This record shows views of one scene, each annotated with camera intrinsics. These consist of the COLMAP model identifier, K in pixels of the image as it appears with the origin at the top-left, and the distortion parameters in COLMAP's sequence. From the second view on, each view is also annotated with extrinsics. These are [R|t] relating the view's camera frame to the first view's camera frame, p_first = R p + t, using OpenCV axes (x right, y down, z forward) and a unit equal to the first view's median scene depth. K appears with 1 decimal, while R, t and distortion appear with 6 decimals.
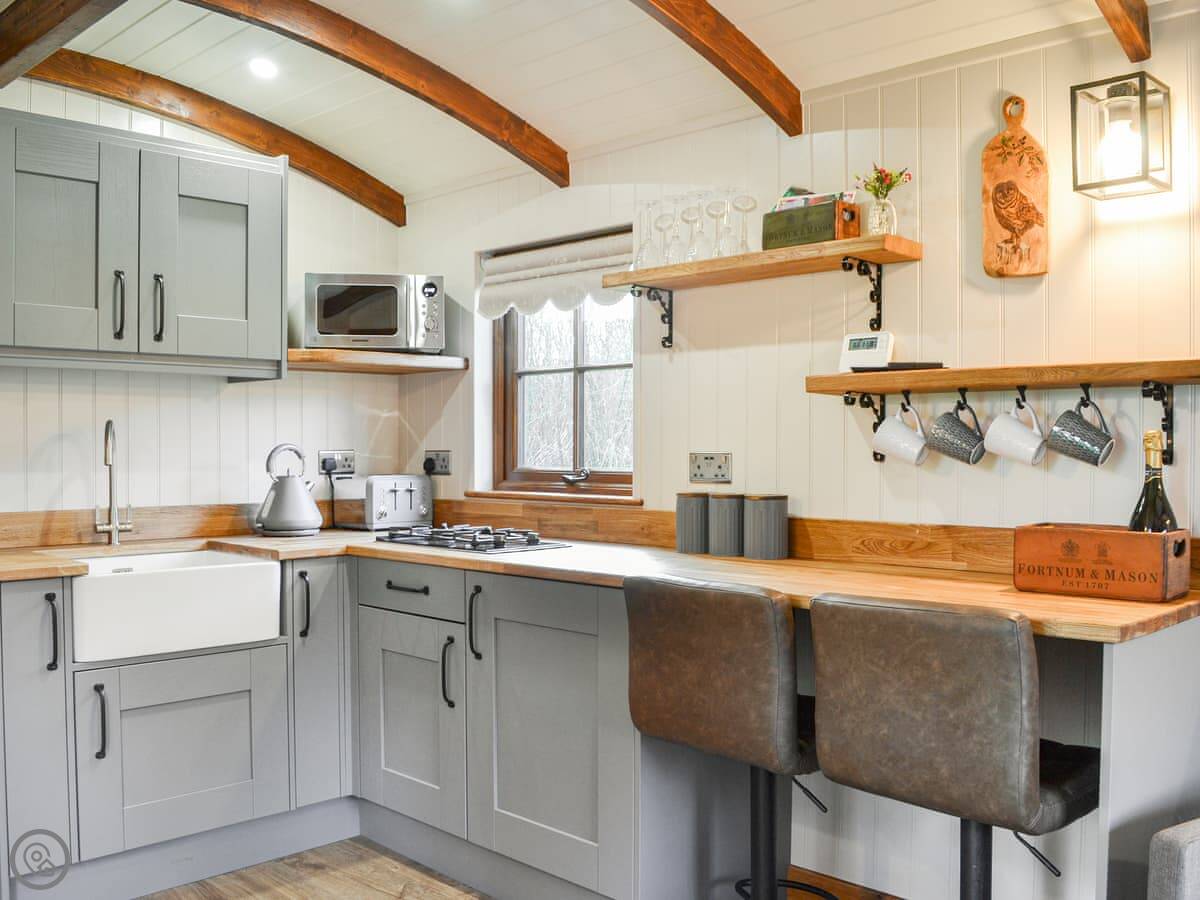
lens RADIAL K [[1131.9, 0, 632.2], [0, 1131.9, 462.7], [0, 0, 1]] dist [-0.072609, 0.000000]
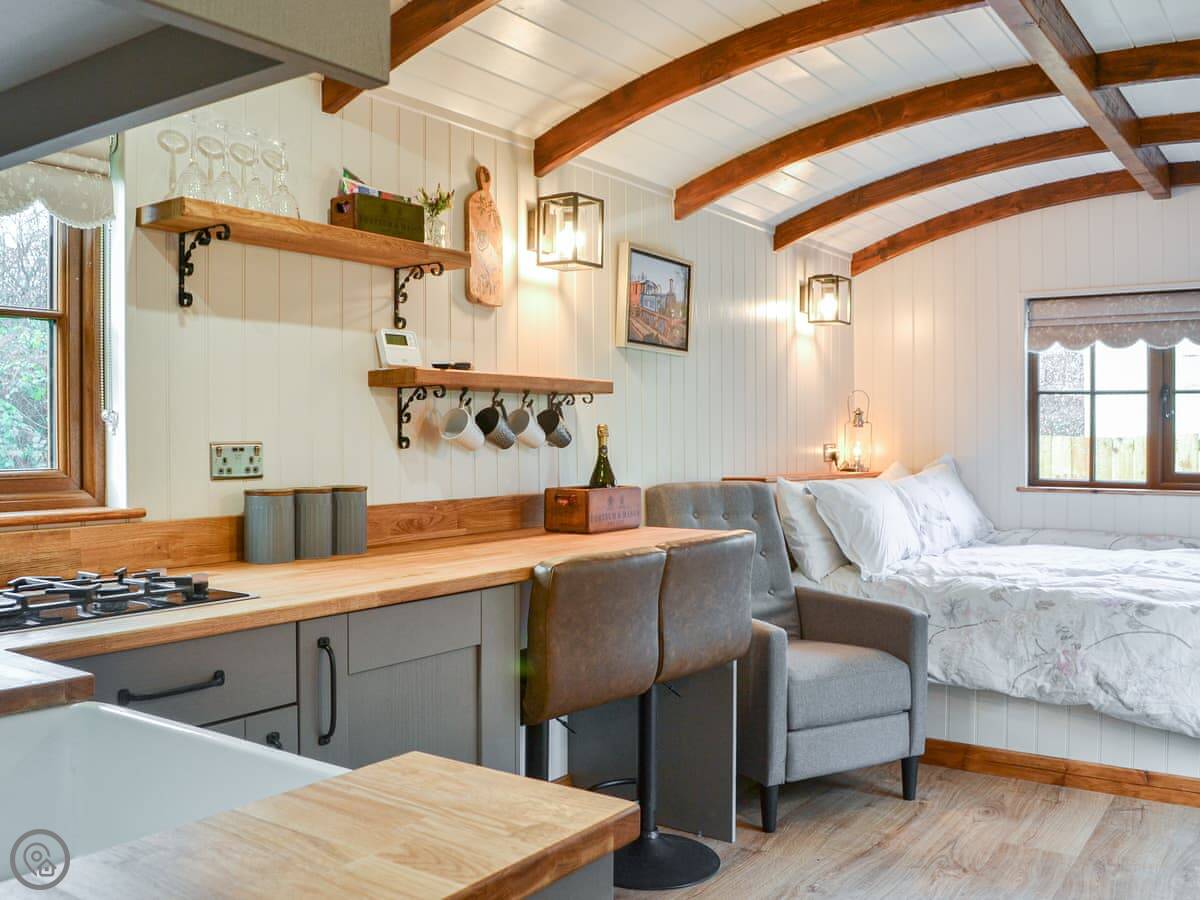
lens RADIAL K [[990.0, 0, 598.7], [0, 990.0, 444.0], [0, 0, 1]] dist [-0.013343, -0.003556]
pose [[-0.079772, -0.009331, 0.996769, -0.728686], [0.019155, 0.999757, 0.010892, -0.011812], [-0.996629, 0.019962, -0.079574, 0.855045]]
